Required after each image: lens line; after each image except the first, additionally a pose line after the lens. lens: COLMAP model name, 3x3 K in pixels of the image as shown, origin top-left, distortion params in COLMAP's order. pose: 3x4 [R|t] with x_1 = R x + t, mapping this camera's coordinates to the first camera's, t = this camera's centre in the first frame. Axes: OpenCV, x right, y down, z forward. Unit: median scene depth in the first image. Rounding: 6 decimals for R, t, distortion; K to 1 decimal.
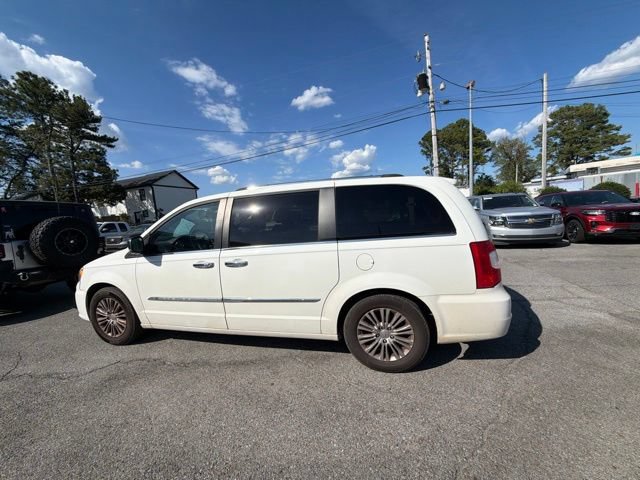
lens RADIAL K [[256.2, 0, 321.0], [0, 256.2, 243.1], [0, 0, 1]] dist [0.000654, -0.000698]
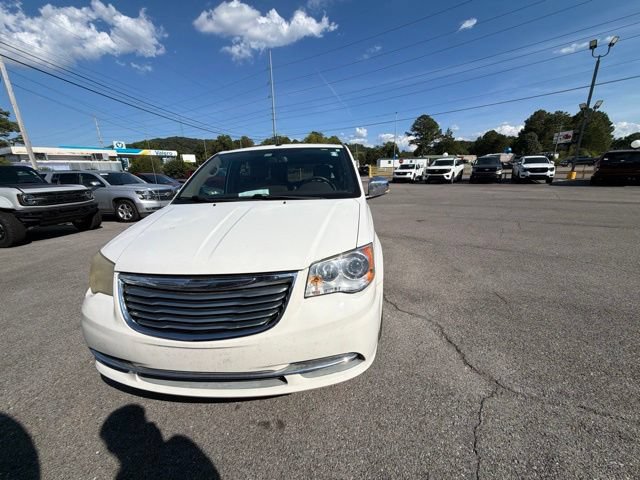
lens RADIAL K [[256.1, 0, 321.5], [0, 256.1, 241.9], [0, 0, 1]] dist [-0.001114, 0.000177]
pose [[-0.178178, -0.181615, 0.967093, -0.134744], [0.150268, 0.966270, 0.209146, -0.001936], [-0.972457, 0.182588, -0.144877, 0.113891]]
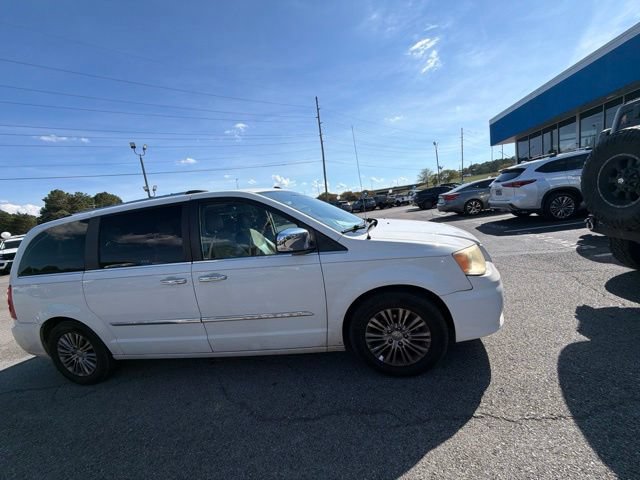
lens RADIAL K [[254.5, 0, 318.7], [0, 254.5, 240.9], [0, 0, 1]] dist [0.000191, 0.000075]
pose [[-0.973916, 0.222485, -0.044579, -0.045835], [0.205658, 0.948519, 0.240867, -0.019022], [0.095873, 0.225416, -0.969534, 0.201157]]
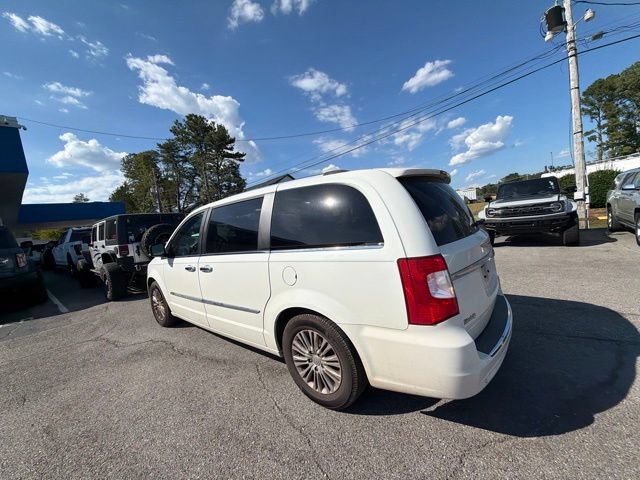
lens RADIAL K [[256.5, 0, 320.7], [0, 256.5, 243.4], [0, 0, 1]] dist [0.000387, -0.000128]
pose [[0.908603, 0.004123, -0.417640, 0.043410], [0.007229, 0.999646, 0.025595, -0.004140], [0.417598, -0.026275, 0.908252, 0.016500]]
